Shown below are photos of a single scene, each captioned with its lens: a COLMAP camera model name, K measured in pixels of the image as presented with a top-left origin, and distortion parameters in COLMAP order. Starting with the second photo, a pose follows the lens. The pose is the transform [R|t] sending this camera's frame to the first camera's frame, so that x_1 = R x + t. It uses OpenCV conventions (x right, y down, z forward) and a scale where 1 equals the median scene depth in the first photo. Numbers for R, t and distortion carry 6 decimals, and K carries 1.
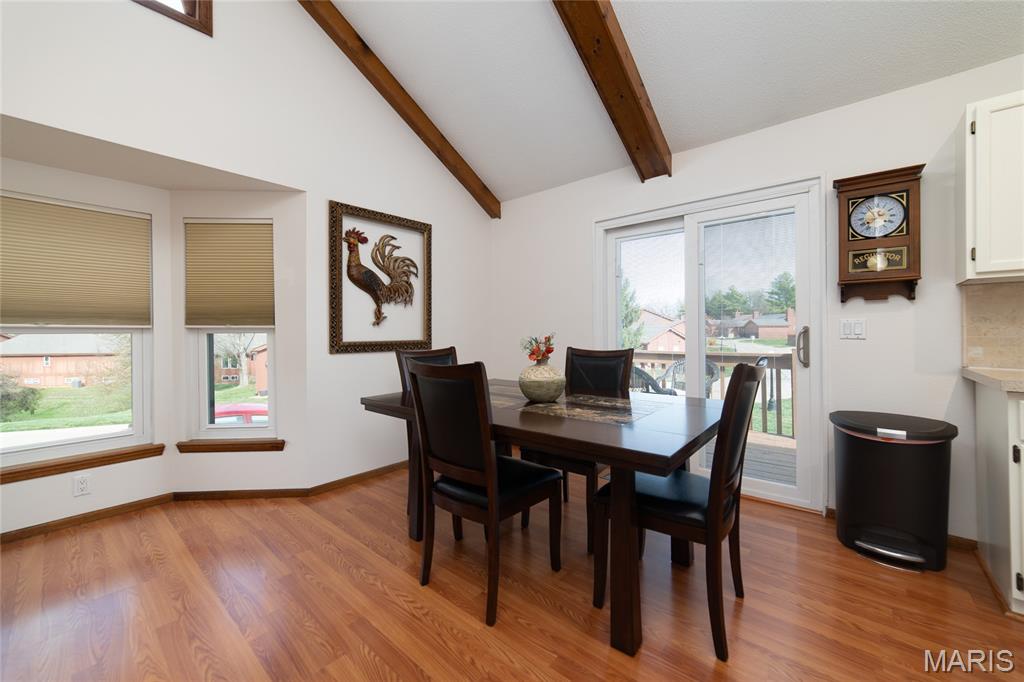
lens RADIAL K [[404.4, 0, 518.5], [0, 404.4, 333.5], [0, 0, 1]] dist [-0.012473, 0.004295]
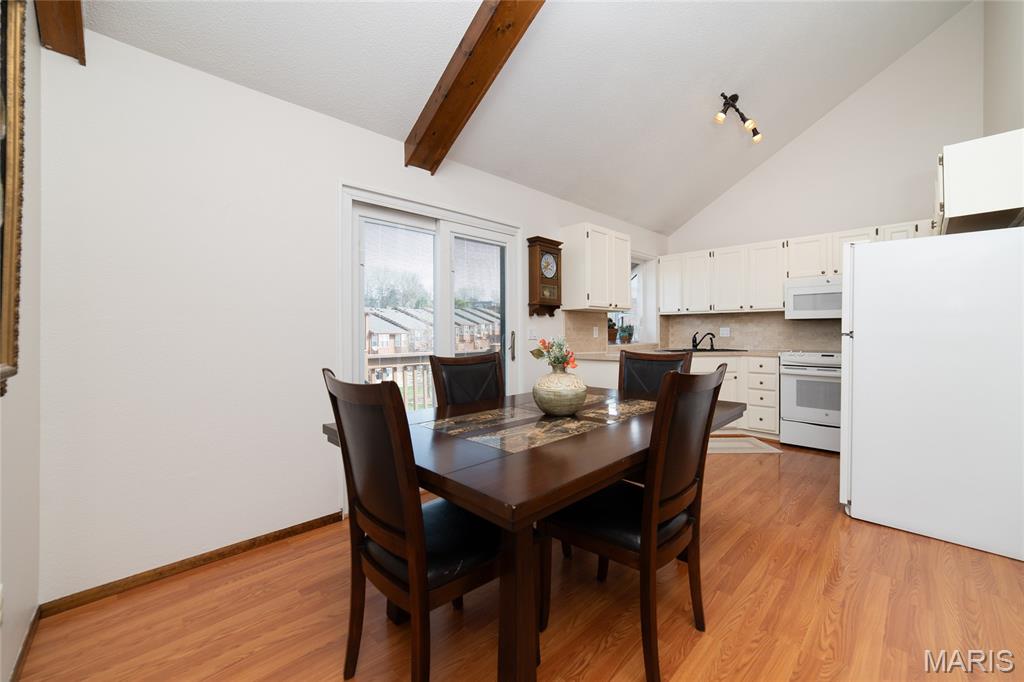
lens RADIAL K [[404.4, 0, 531.0], [0, 404.4, 329.9], [0, 0, 1]] dist [-0.012473, 0.004295]
pose [[0.078355, 0.014189, 0.996825, -0.651590], [0.008465, 0.999853, -0.014897, -0.001162], [-0.996890, 0.009605, 0.078224, 0.792159]]
